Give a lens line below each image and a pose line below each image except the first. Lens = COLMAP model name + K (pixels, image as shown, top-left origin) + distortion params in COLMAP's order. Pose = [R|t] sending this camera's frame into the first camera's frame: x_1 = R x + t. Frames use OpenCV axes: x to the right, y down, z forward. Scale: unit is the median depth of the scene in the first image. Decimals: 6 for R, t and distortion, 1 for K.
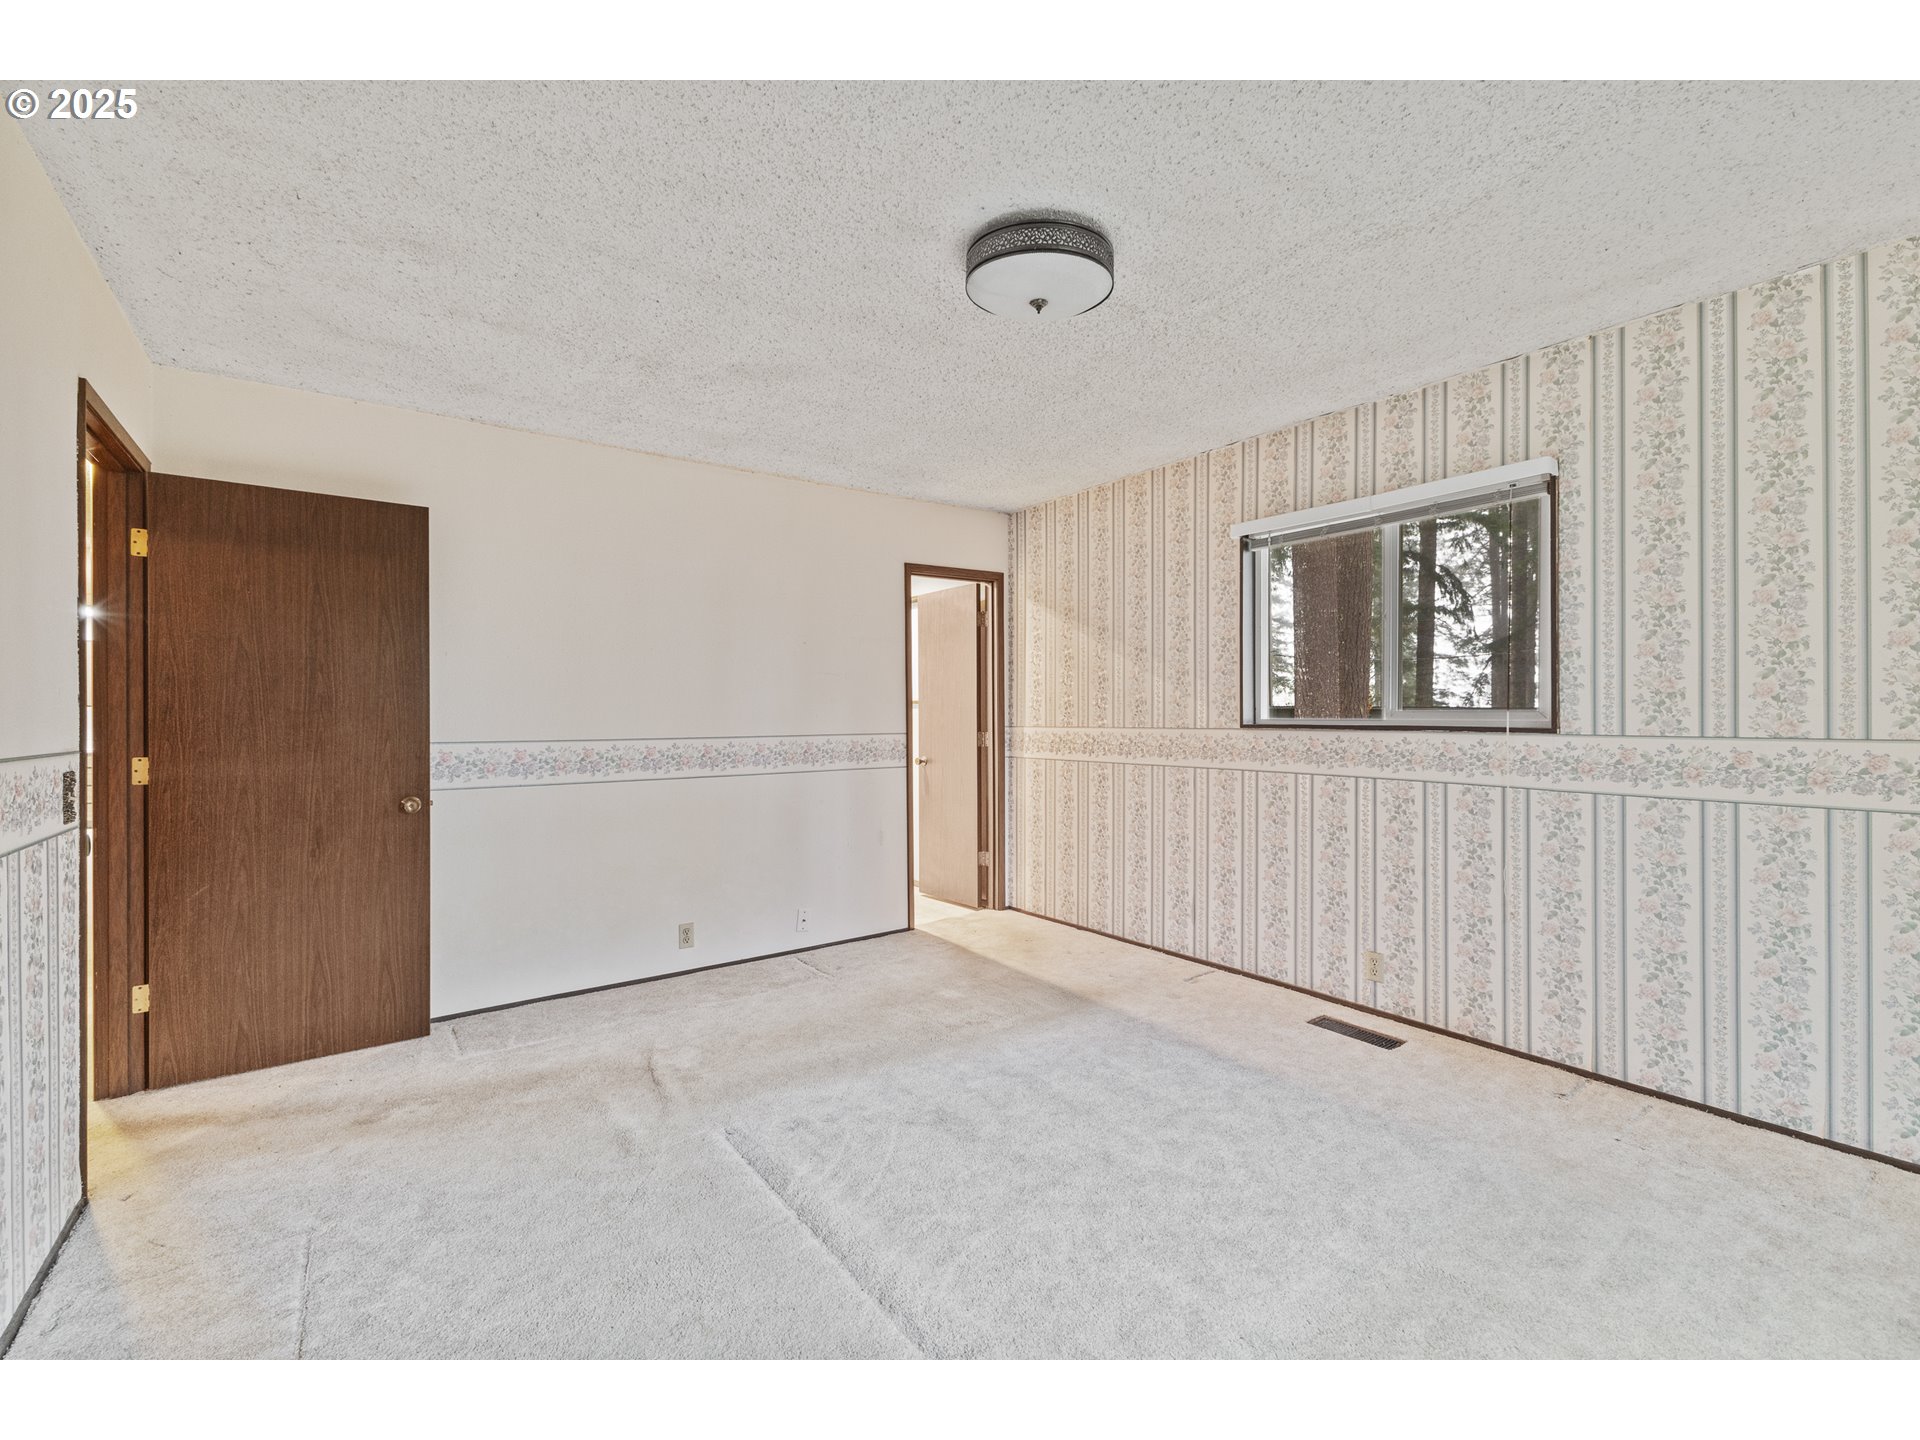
lens RADIAL K [[814.5, 0, 981.1], [0, 814.5, 723.6], [0, 0, 1]] dist [-0.000561, 0.000074]
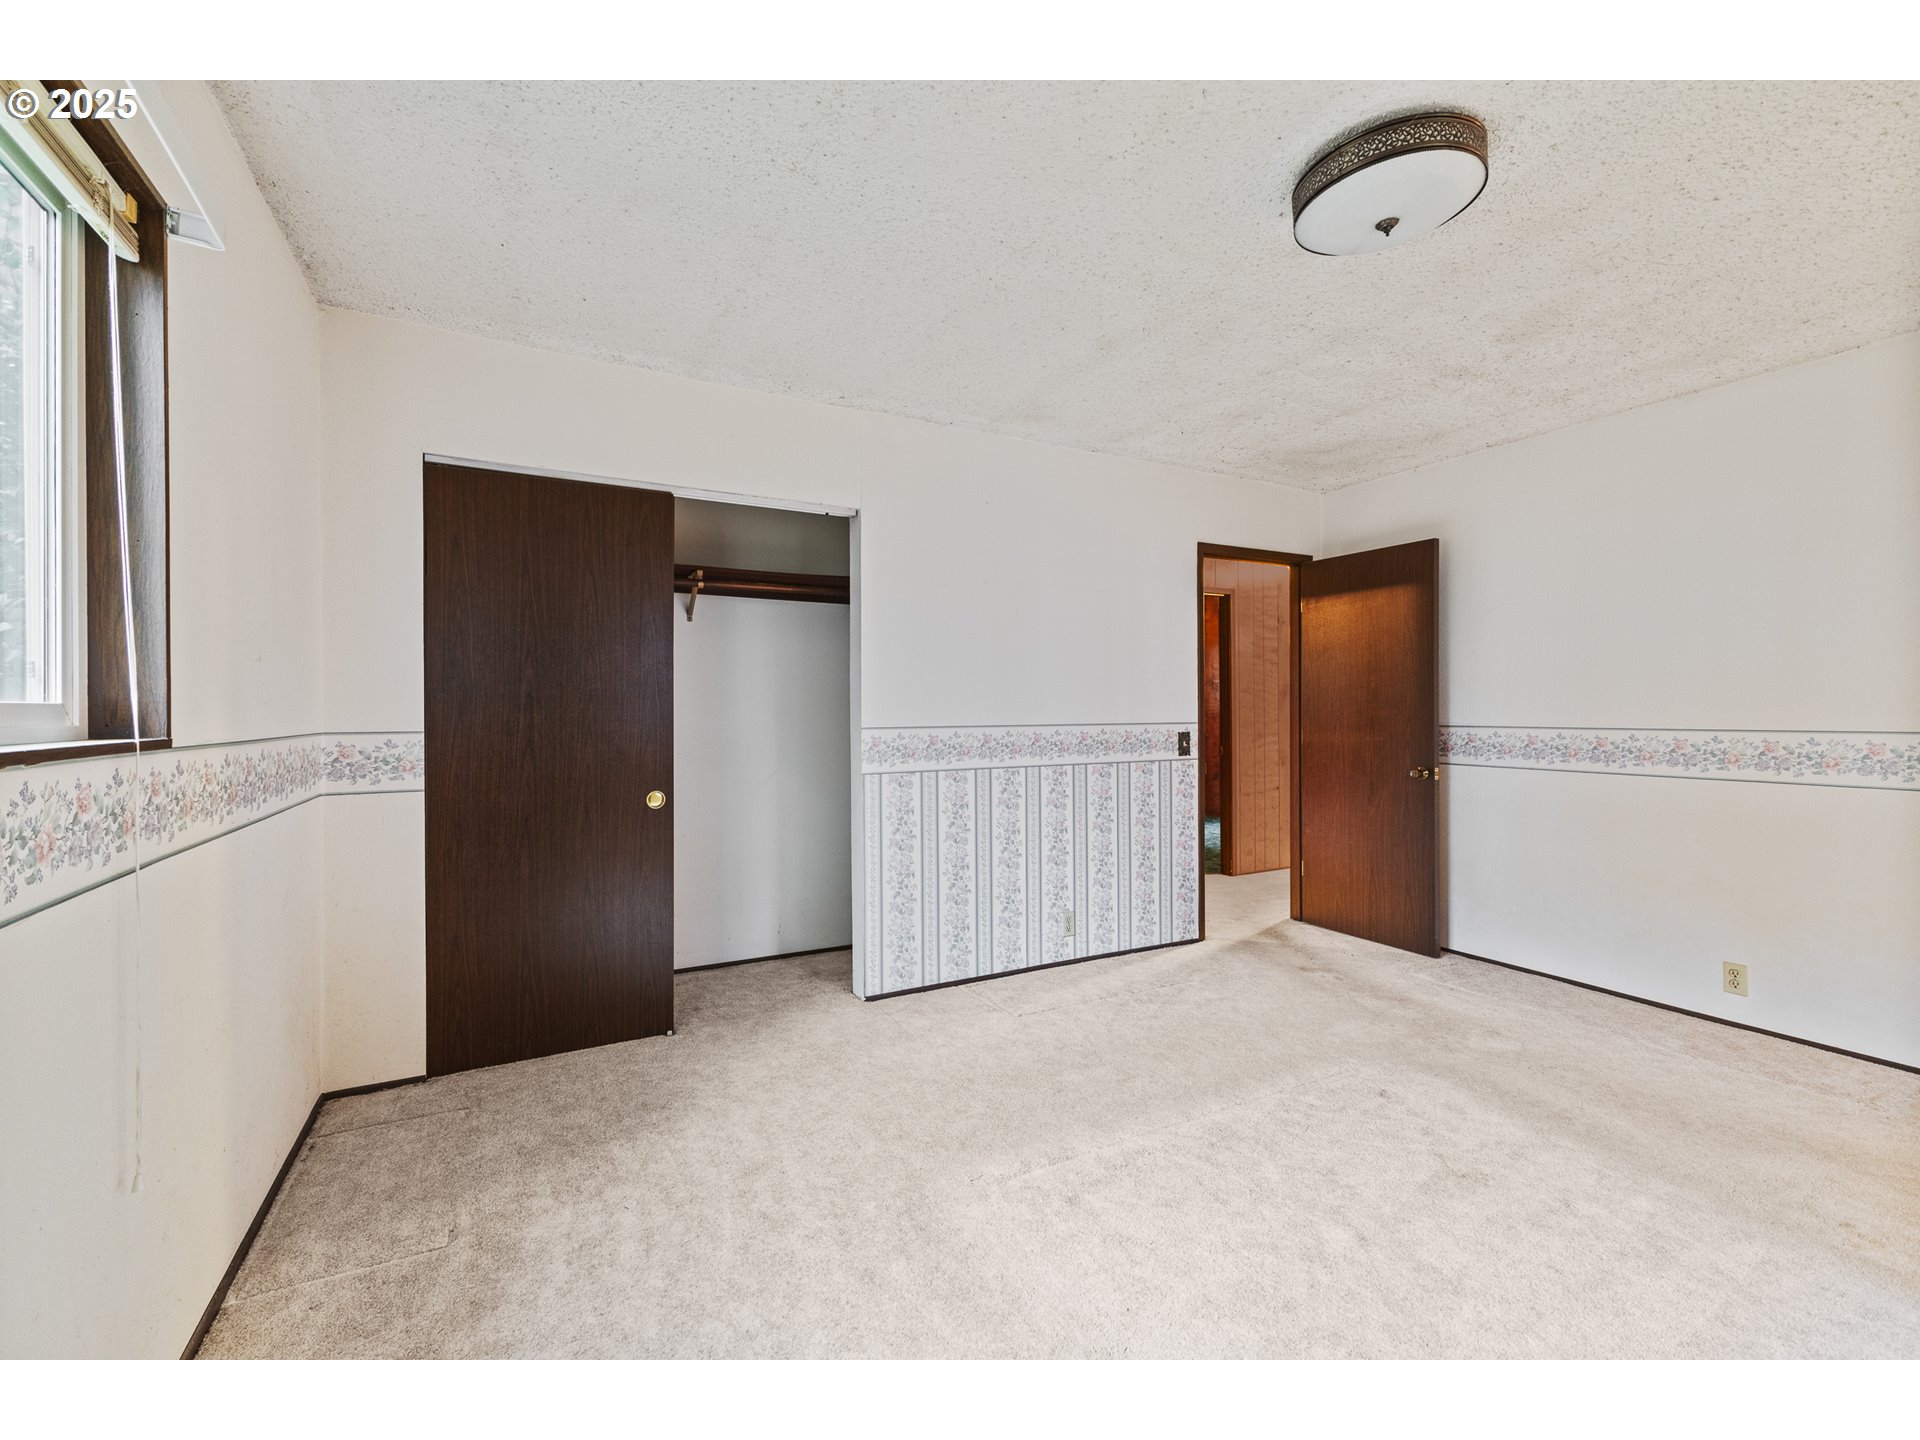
lens RADIAL K [[804.0, 0, 956.4], [0, 804.0, 713.2], [0, 0, 1]] dist [-0.001000, -0.000526]
pose [[-0.154353, 0.010000, -0.987965, 0.704098], [-0.003915, 0.999935, 0.010733, -0.005872], [0.988008, 0.005525, -0.154303, 0.491832]]
